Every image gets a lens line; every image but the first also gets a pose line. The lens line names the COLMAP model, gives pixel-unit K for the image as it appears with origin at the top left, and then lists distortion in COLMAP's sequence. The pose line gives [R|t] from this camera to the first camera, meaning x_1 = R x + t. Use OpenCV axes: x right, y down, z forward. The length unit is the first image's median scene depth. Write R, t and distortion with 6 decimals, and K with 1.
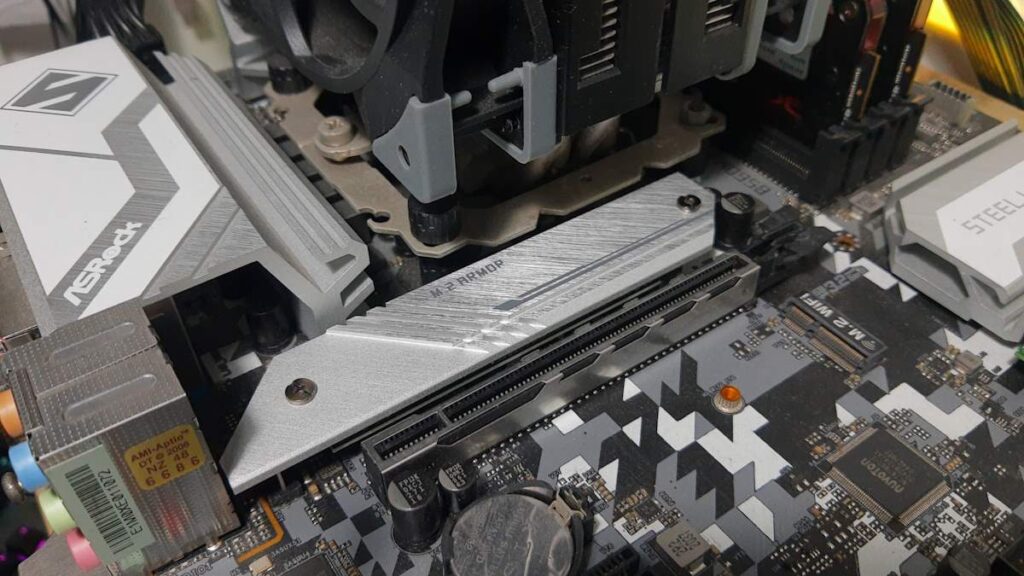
lens RADIAL K [[835.4, 0, 512.0], [0, 835.4, 288.0], [0, 0, 1]] dist [-0.106993, 0.127034]
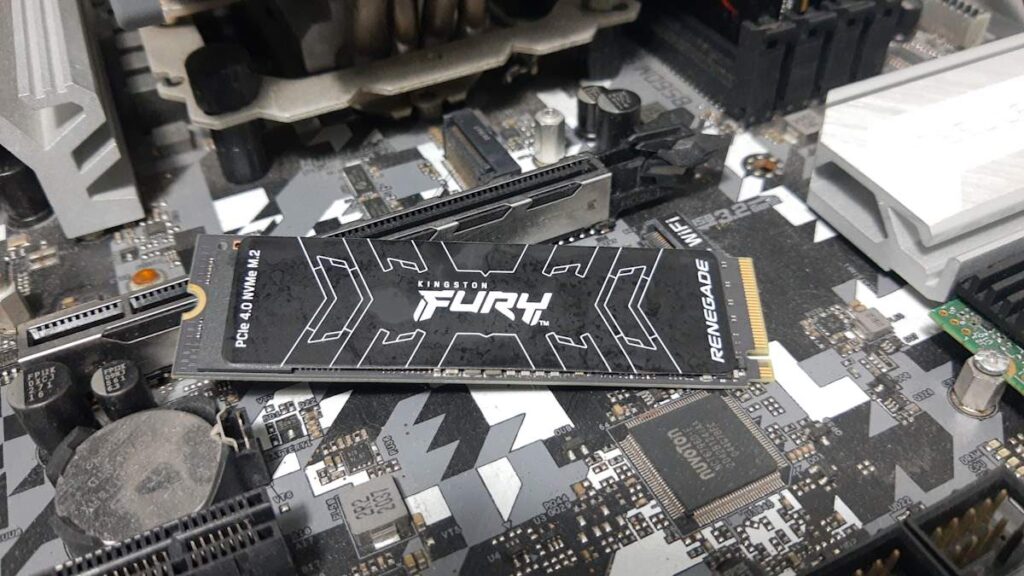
lens RADIAL K [[835.4, 0, 512.0], [0, 835.4, 288.0], [0, 0, 1]] dist [-0.106993, 0.127034]
pose [[0.988538, 0.101954, -0.111349, 0.348013], [-0.099234, 0.994620, 0.029720, 0.075454], [0.113780, -0.018330, 0.993337, 0.256648]]
